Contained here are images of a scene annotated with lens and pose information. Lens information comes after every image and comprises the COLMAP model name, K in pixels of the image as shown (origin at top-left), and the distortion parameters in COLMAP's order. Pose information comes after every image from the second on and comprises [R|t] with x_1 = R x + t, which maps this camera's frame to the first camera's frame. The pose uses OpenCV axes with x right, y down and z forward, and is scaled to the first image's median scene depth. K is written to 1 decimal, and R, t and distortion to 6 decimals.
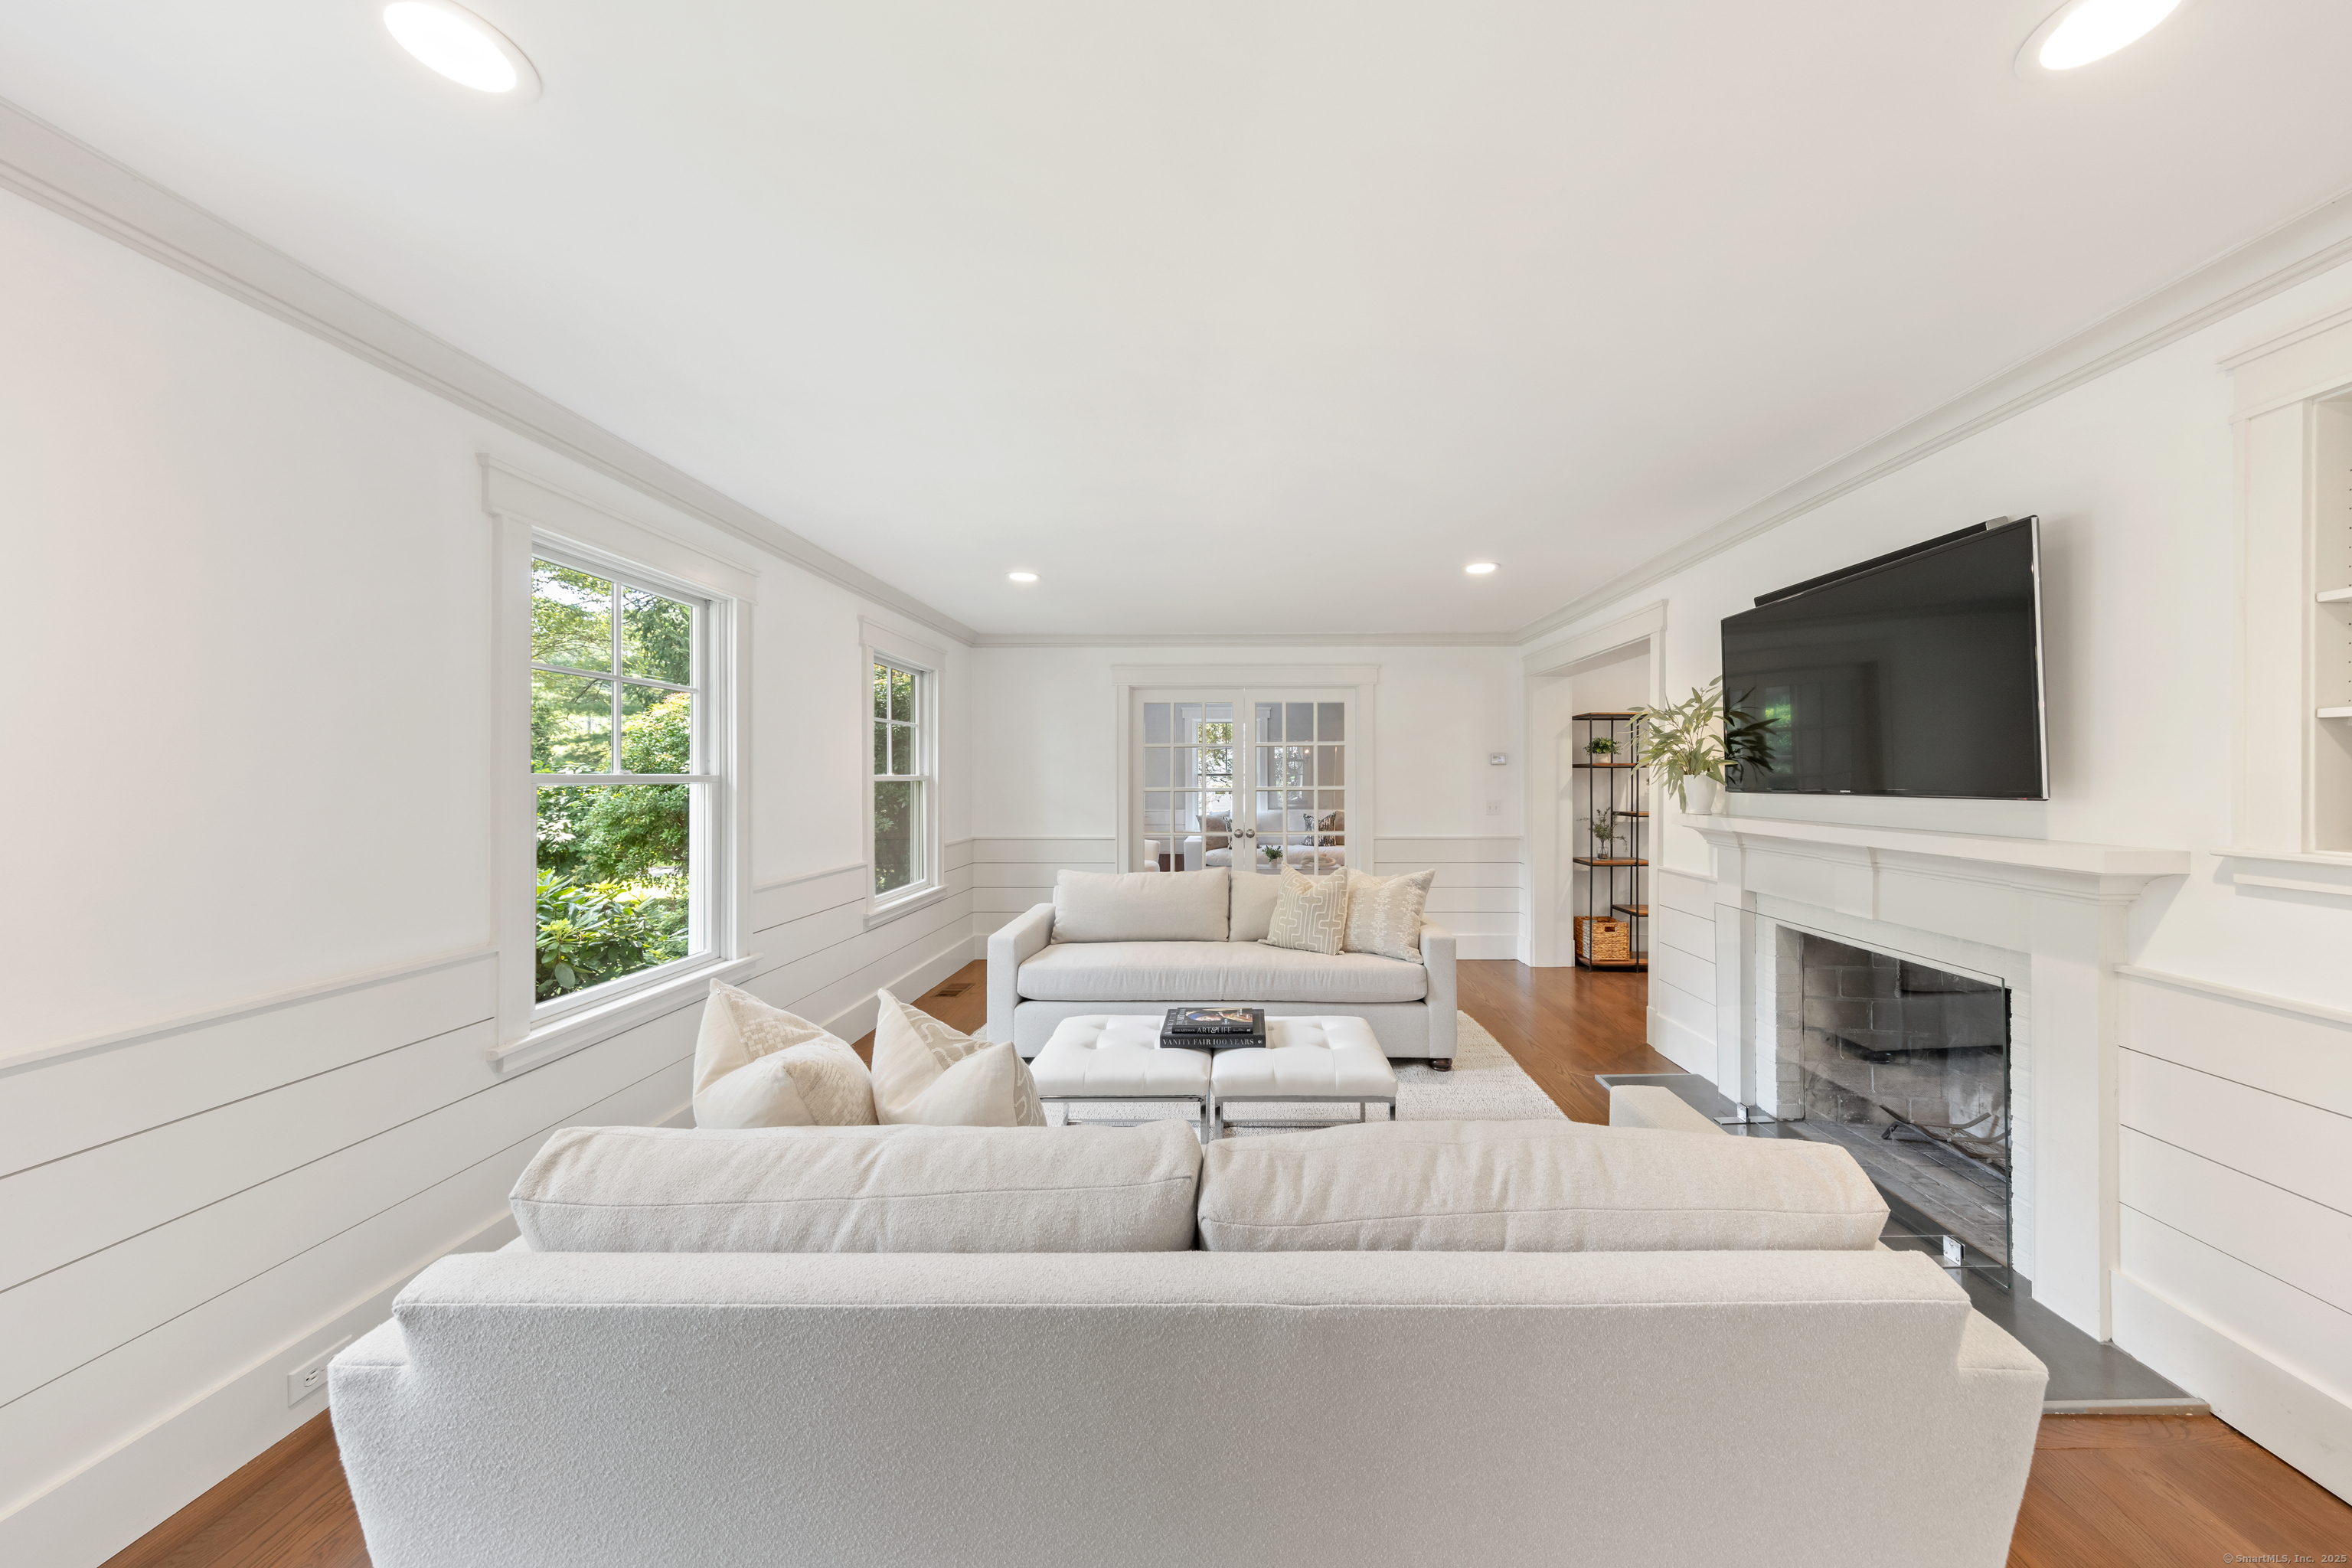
lens RADIAL K [[731.1, 0, 1195.4], [0, 731.1, 771.8], [0, 0, 1]] dist [0.009755, 0.000030]
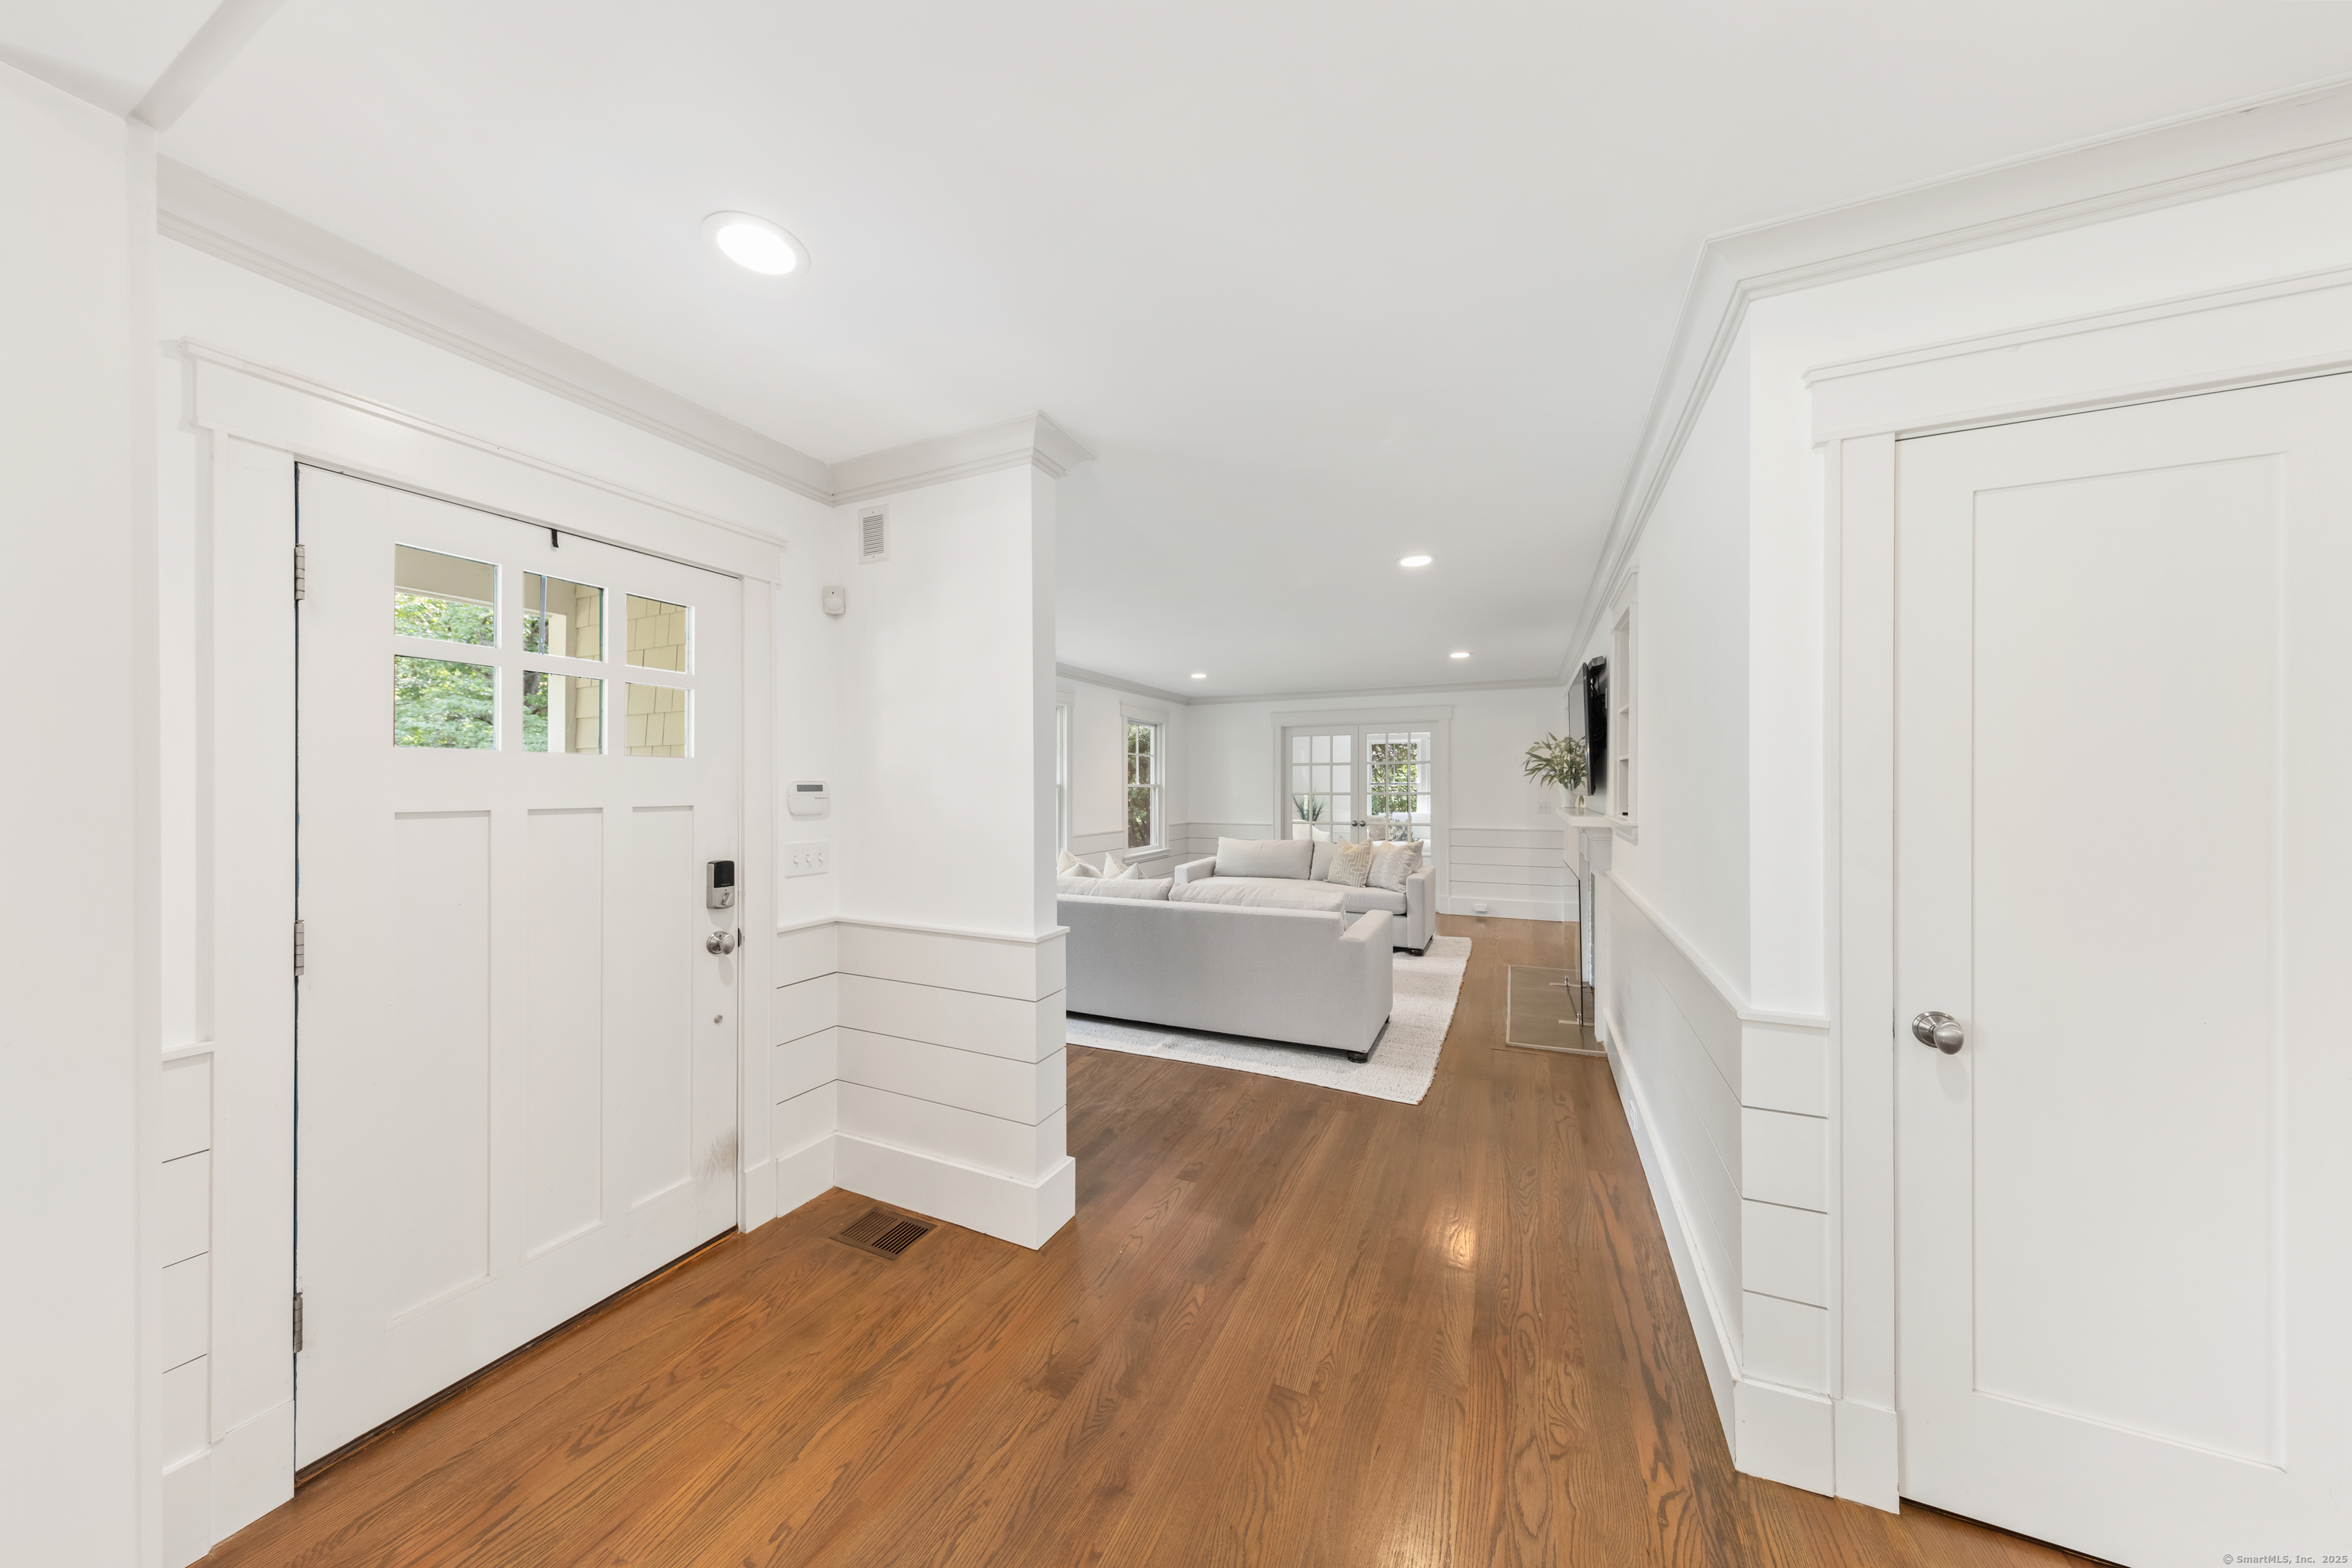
lens RADIAL K [[731.1, 0, 1160.2], [0, 731.1, 780.1], [0, 0, 1]] dist [0.009755, 0.000030]
pose [[0.910772, -0.004214, -0.412887, 0.426605], [0.004861, 0.999988, 0.000516, -0.007417], [0.412880, -0.002477, 0.910782, -0.696492]]
